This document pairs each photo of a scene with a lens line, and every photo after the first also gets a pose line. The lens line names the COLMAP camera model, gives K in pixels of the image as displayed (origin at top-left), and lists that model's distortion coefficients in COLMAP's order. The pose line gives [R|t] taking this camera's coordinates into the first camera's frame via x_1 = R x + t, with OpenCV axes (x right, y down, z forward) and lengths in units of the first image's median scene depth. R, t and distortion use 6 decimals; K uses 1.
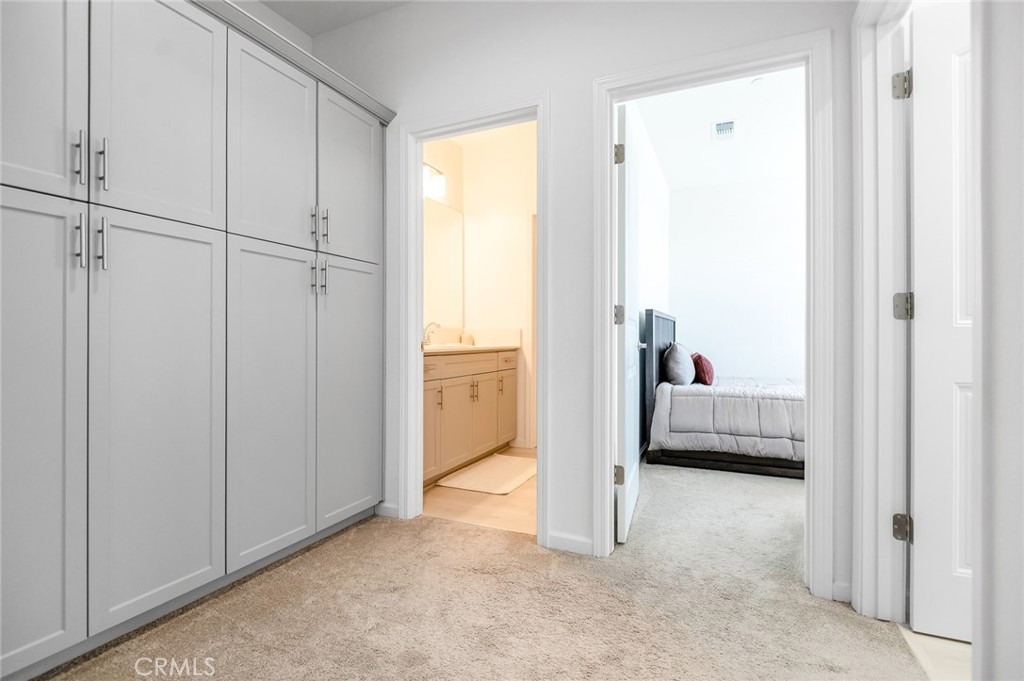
lens RADIAL K [[475.6, 0, 506.4], [0, 475.6, 339.1], [0, 0, 1]] dist [-0.018287, -0.003566]
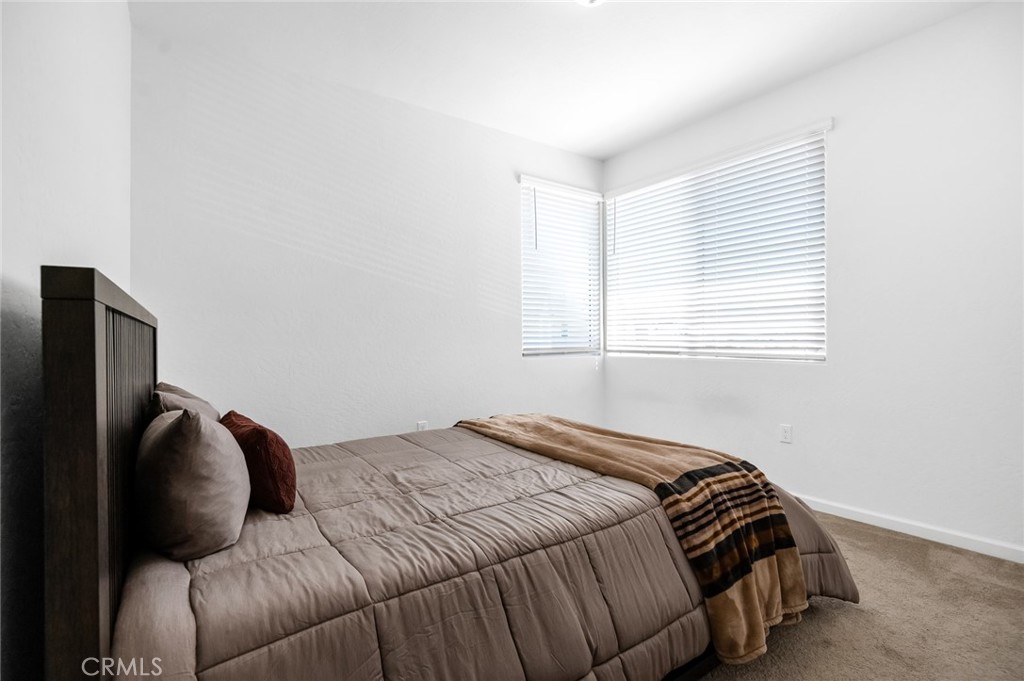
lens RADIAL K [[475.6, 0, 508.2], [0, 475.6, 337.4], [0, 0, 1]] dist [-0.018287, -0.003566]
pose [[0.510346, -0.004945, 0.859955, 0.224041], [0.020509, 0.999769, -0.006422, -0.031496], [-0.859725, 0.020914, 0.510329, 0.736672]]
